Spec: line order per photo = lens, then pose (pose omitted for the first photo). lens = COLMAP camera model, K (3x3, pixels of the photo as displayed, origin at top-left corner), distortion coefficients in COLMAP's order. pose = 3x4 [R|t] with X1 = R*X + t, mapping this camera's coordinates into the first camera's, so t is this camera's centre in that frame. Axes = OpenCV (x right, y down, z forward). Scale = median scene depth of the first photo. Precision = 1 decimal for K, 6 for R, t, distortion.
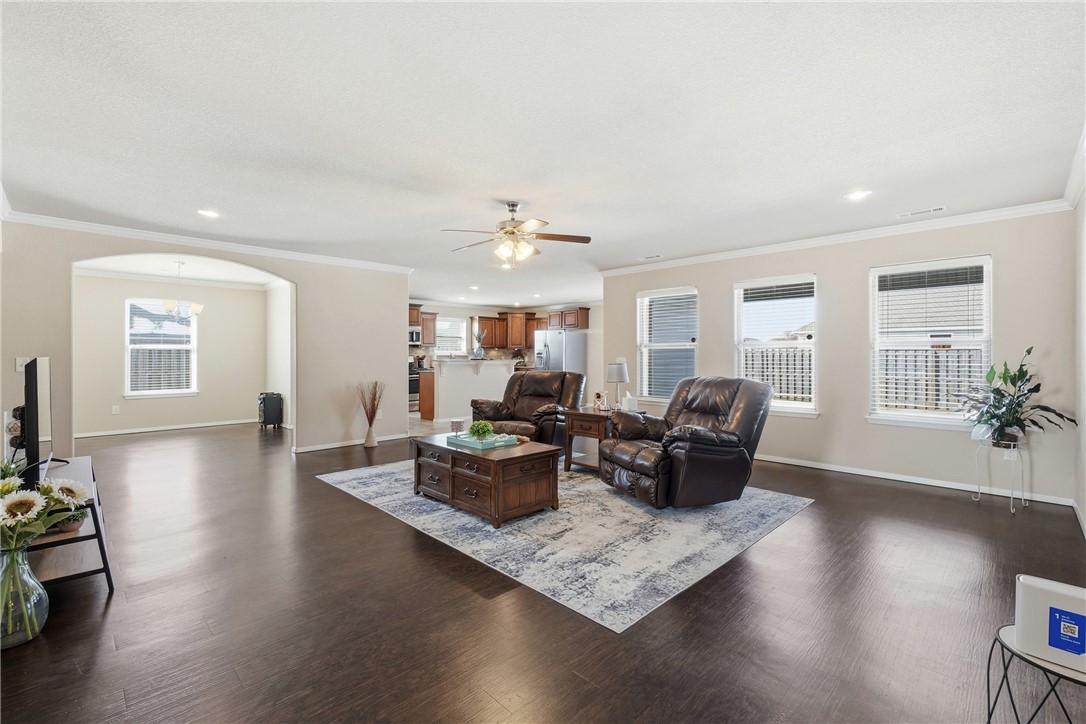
lens RADIAL K [[472.7, 0, 538.8], [0, 472.7, 361.0], [0, 0, 1]] dist [-0.009088, 0.004218]
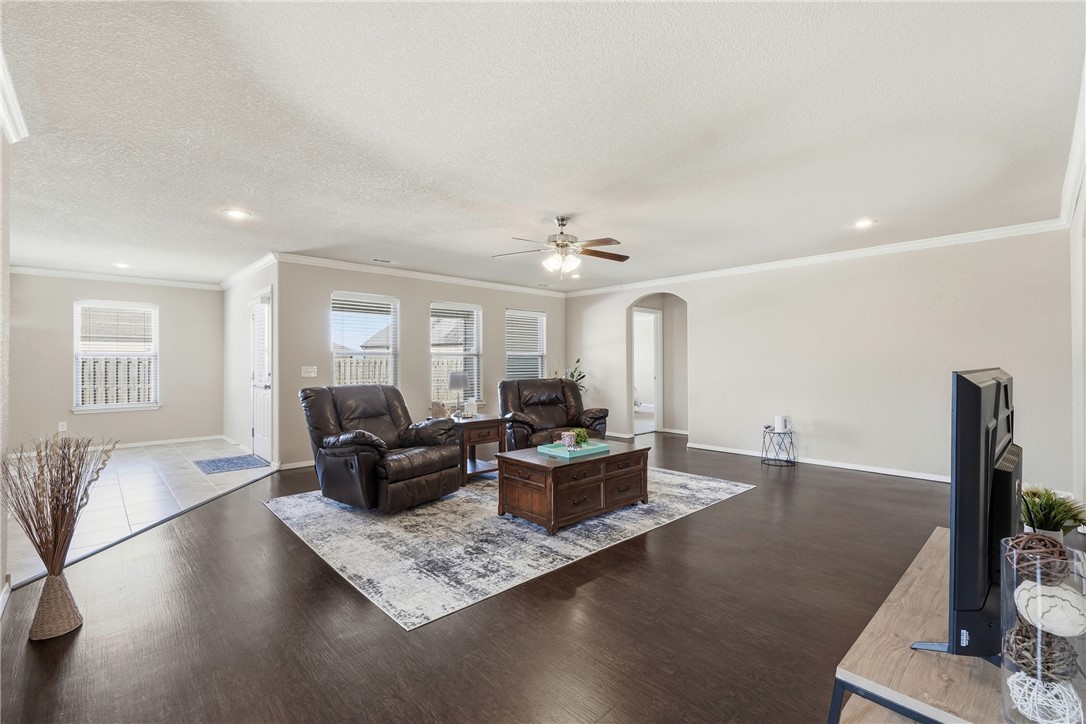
lens RADIAL K [[472.7, 0, 538.8], [0, 472.7, 361.0], [0, 0, 1]] dist [-0.009088, 0.004218]
pose [[0.026519, 0.008560, 0.999612, -1.297235], [0.014566, 0.999854, -0.008949, -0.009459], [-0.999542, 0.014797, 0.026391, 1.210176]]
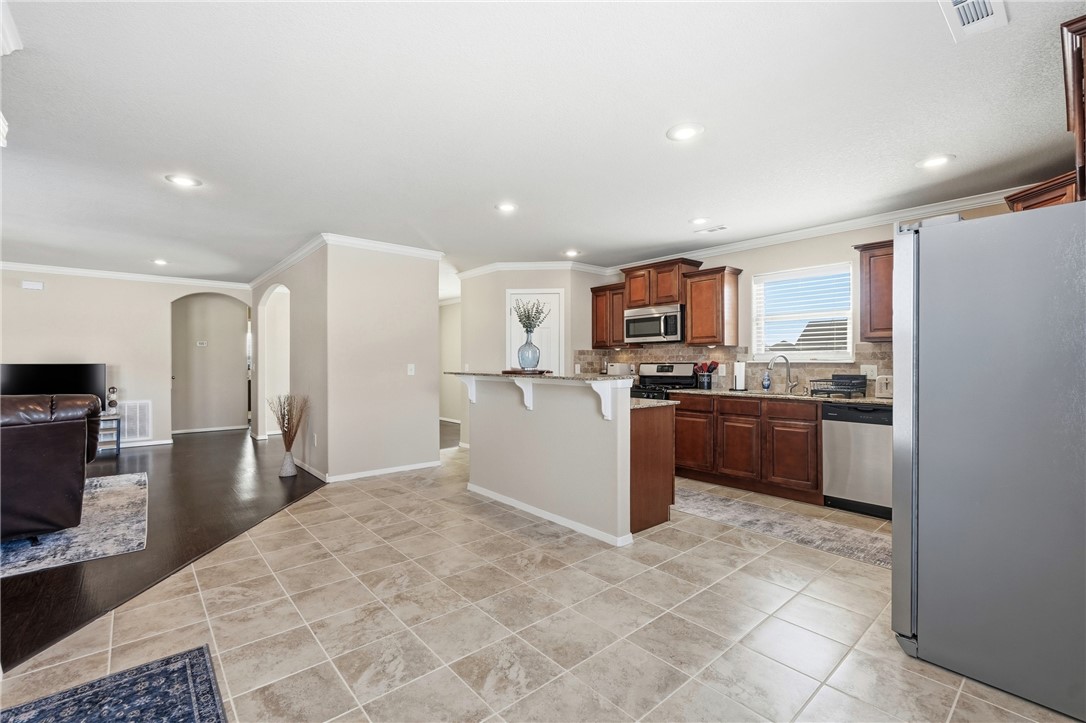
lens RADIAL K [[472.7, 0, 538.8], [0, 472.7, 360.5], [0, 0, 1]] dist [-0.009088, 0.004218]
pose [[-0.075682, -0.001357, -0.997131, 0.791689], [-0.011088, 0.999938, -0.000519, -0.037930], [0.997070, 0.011017, -0.075693, 2.809080]]
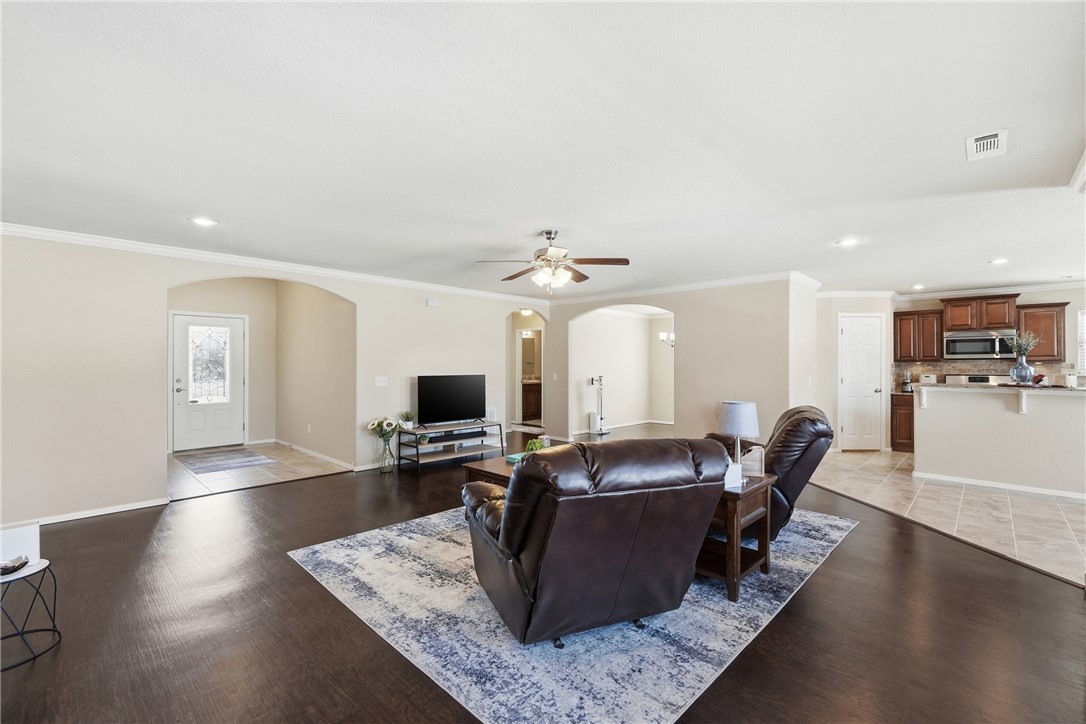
lens RADIAL K [[472.7, 0, 538.8], [0, 472.7, 361.0], [0, 0, 1]] dist [-0.009088, 0.004218]
pose [[0.020986, -0.006127, -0.999761, 1.127378], [-0.013488, 0.999888, -0.006411, -0.057157], [0.999689, 0.013620, 0.020901, 1.127338]]
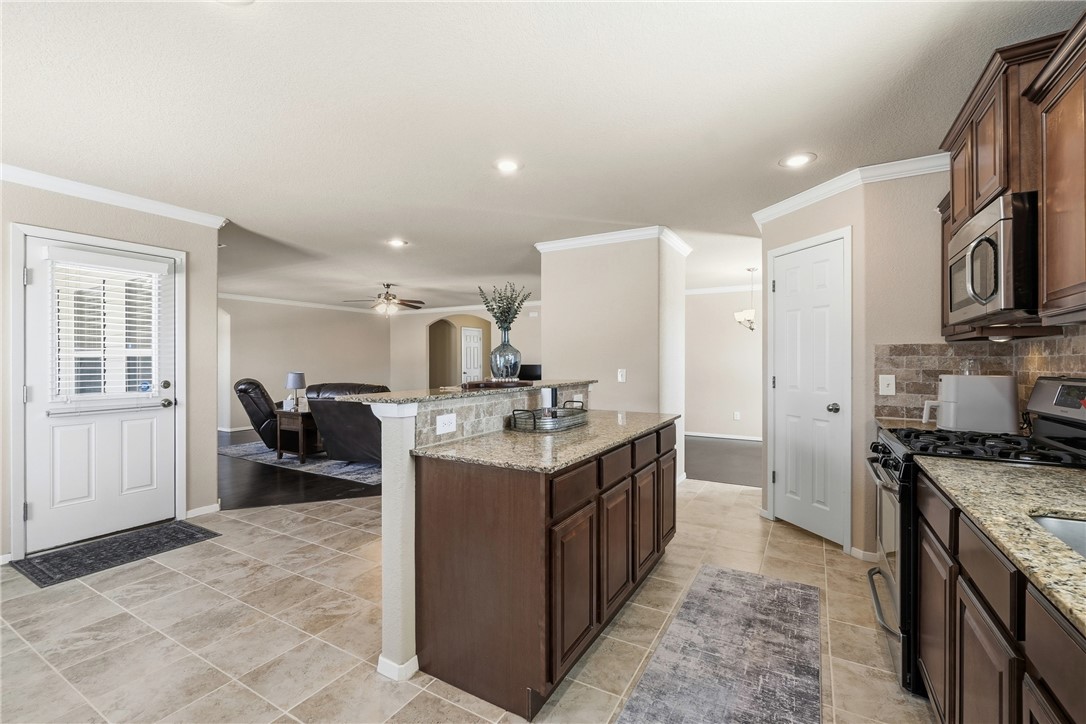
lens RADIAL K [[472.7, 0, 538.8], [0, 472.7, 361.0], [0, 0, 1]] dist [-0.009088, 0.004218]
pose [[-0.967757, 0.002097, -0.251879, -0.191363], [-0.001271, 0.999912, 0.013210, -0.062095], [0.251884, 0.013105, -0.967669, 3.506153]]
